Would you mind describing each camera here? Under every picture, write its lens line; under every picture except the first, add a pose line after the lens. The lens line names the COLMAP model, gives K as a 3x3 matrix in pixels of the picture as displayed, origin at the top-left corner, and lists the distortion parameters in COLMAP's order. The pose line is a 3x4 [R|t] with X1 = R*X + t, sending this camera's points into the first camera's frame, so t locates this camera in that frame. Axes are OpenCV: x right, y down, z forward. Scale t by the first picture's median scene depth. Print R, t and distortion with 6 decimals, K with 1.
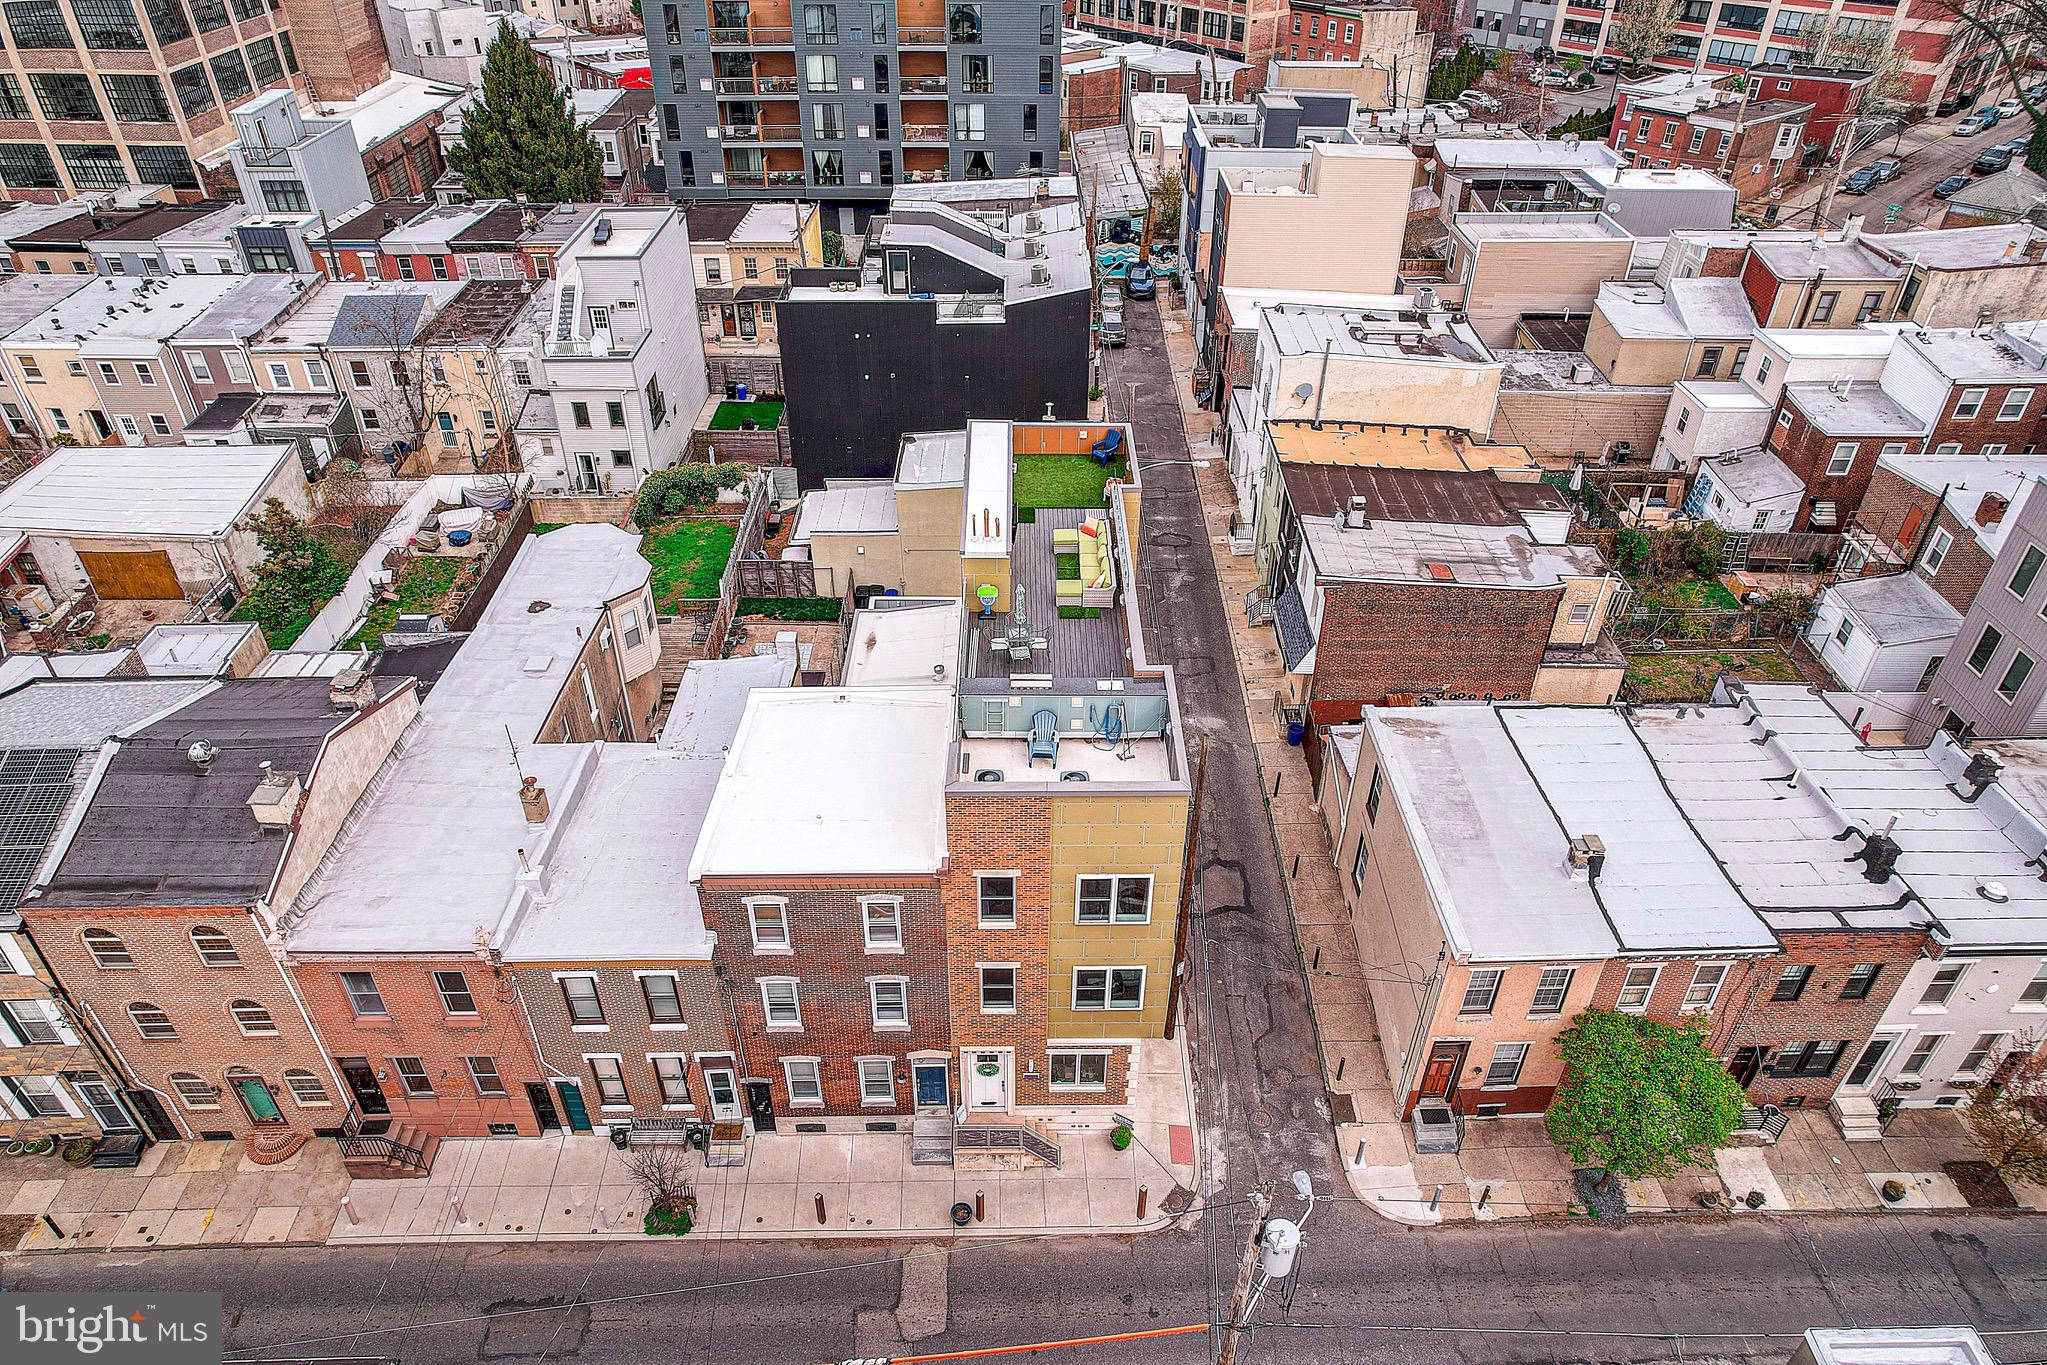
lens RADIAL K [[1307.2, 0, 1028.3], [0, 1307.2, 691.9], [0, 0, 1]] dist [-0.074840, 0.066752]
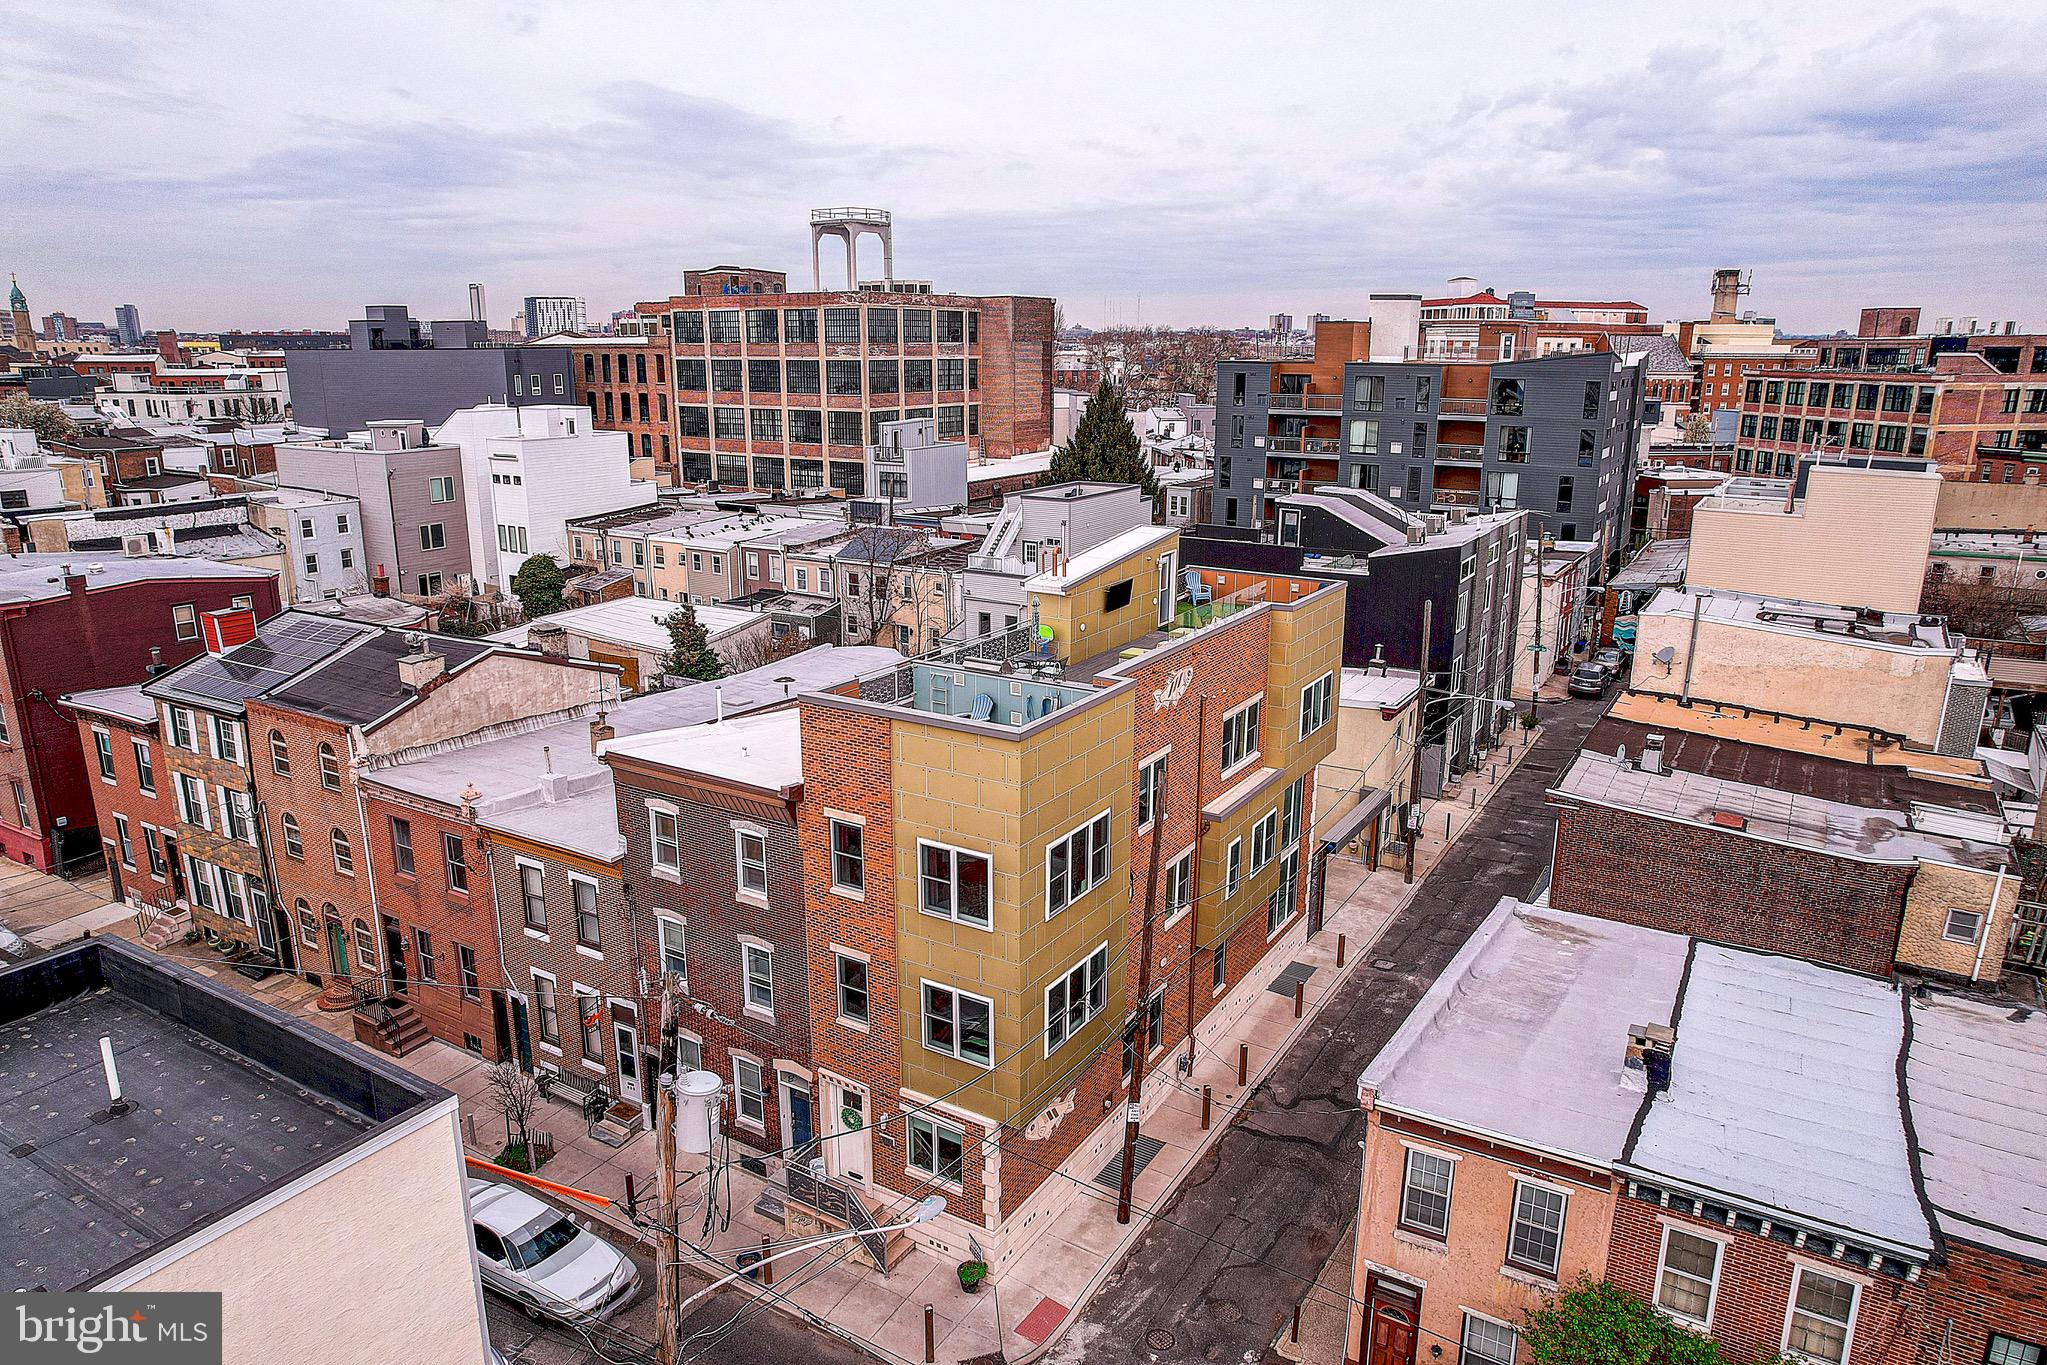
lens RADIAL K [[1307.2, 0, 1028.3], [0, 1307.2, 691.9], [0, 0, 1]] dist [-0.074840, 0.066752]
pose [[0.846933, 0.134733, -0.514345, 0.346251], [-0.312890, 0.908423, -0.277250, 0.174915], [0.429888, 0.395745, 0.811531, 0.184828]]
